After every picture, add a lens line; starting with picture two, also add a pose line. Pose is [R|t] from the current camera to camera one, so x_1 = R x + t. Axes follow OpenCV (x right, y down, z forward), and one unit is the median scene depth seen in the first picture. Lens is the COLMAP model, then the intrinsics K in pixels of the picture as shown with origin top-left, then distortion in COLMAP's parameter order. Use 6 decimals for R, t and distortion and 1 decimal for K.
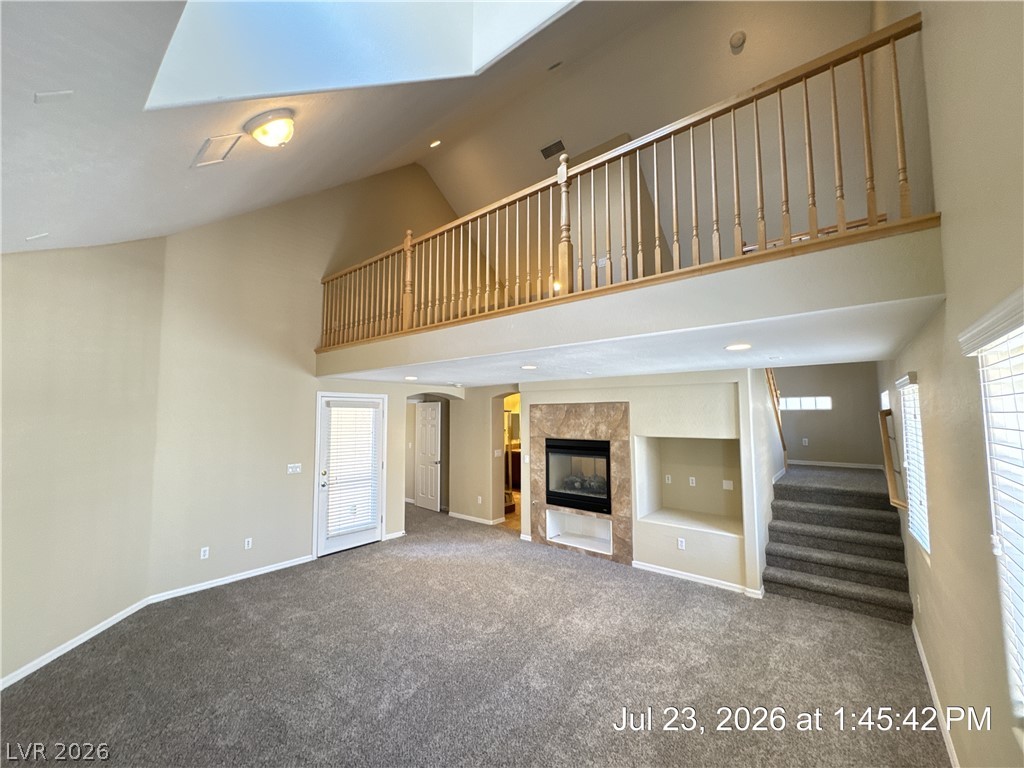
lens RADIAL K [[409.7, 0, 513.0], [0, 409.7, 383.9], [0, 0, 1]] dist [-0.002926, 0.000073]
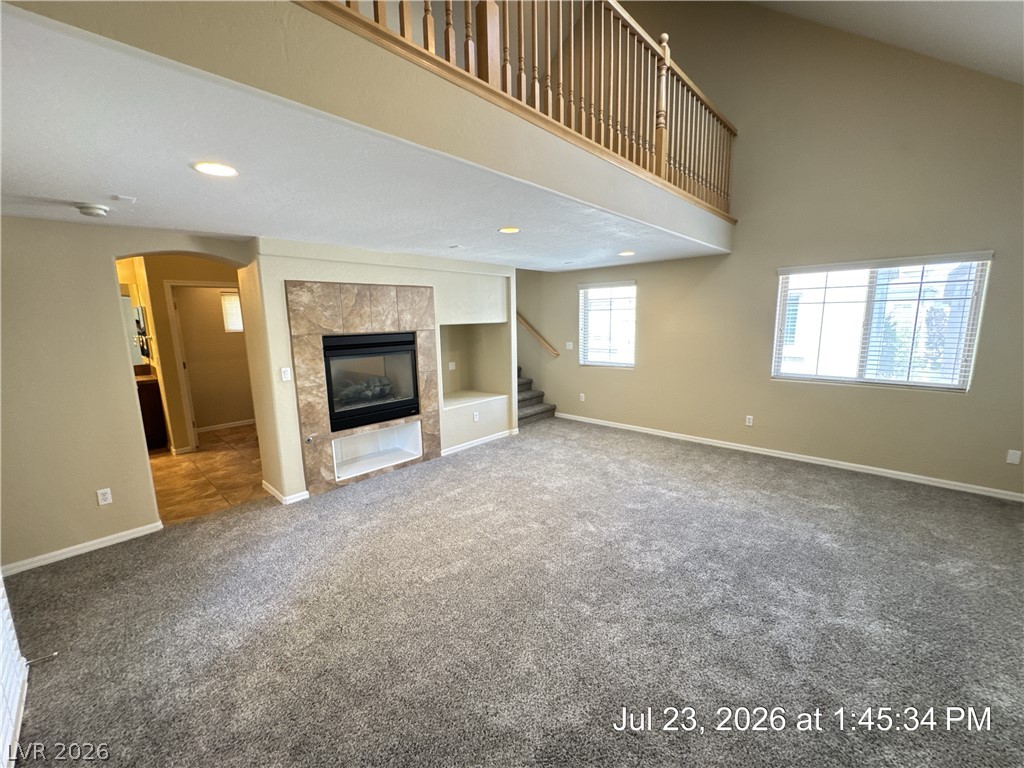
lens RADIAL K [[409.7, 0, 513.0], [0, 409.7, 383.9], [0, 0, 1]] dist [-0.002926, 0.000073]
pose [[0.063745, -0.155557, 0.985768, -0.607451], [-0.053301, 0.985836, 0.159015, 0.098163], [-0.996542, -0.062679, 0.054551, 0.731893]]
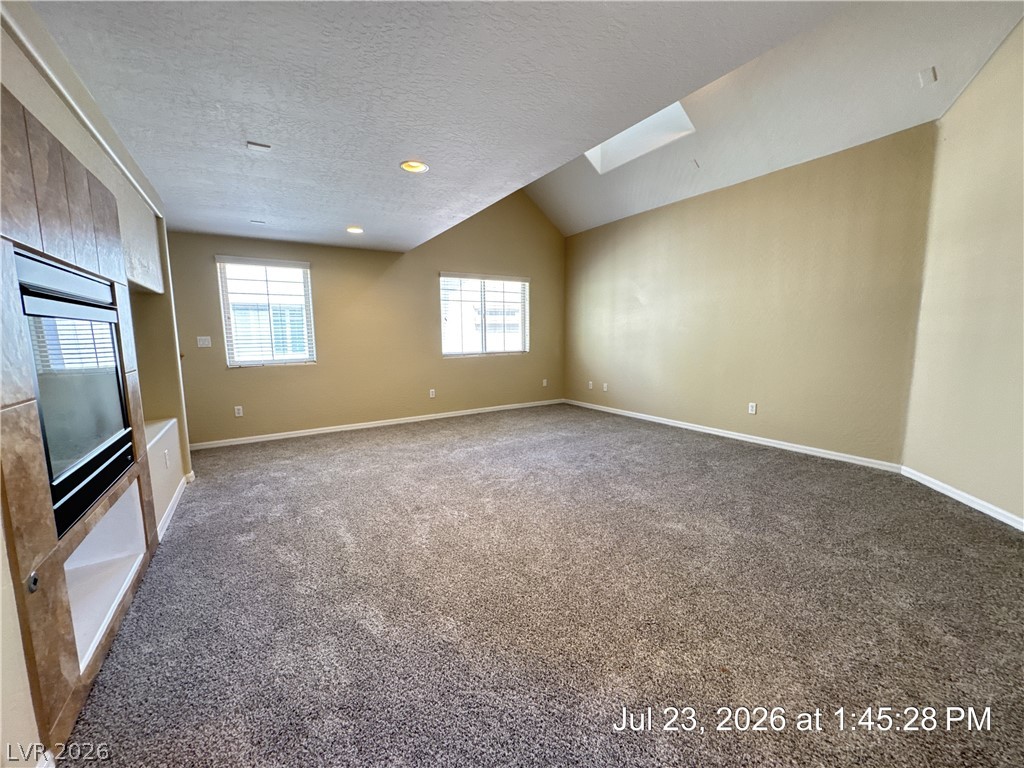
lens RADIAL K [[409.7, 0, 513.0], [0, 409.7, 383.9], [0, 0, 1]] dist [-0.002926, 0.000073]
pose [[-0.948674, -0.024323, 0.315320, -0.251027], [-0.007122, 0.998428, 0.055587, 0.206216], [-0.316176, 0.050488, -0.947356, 1.237586]]
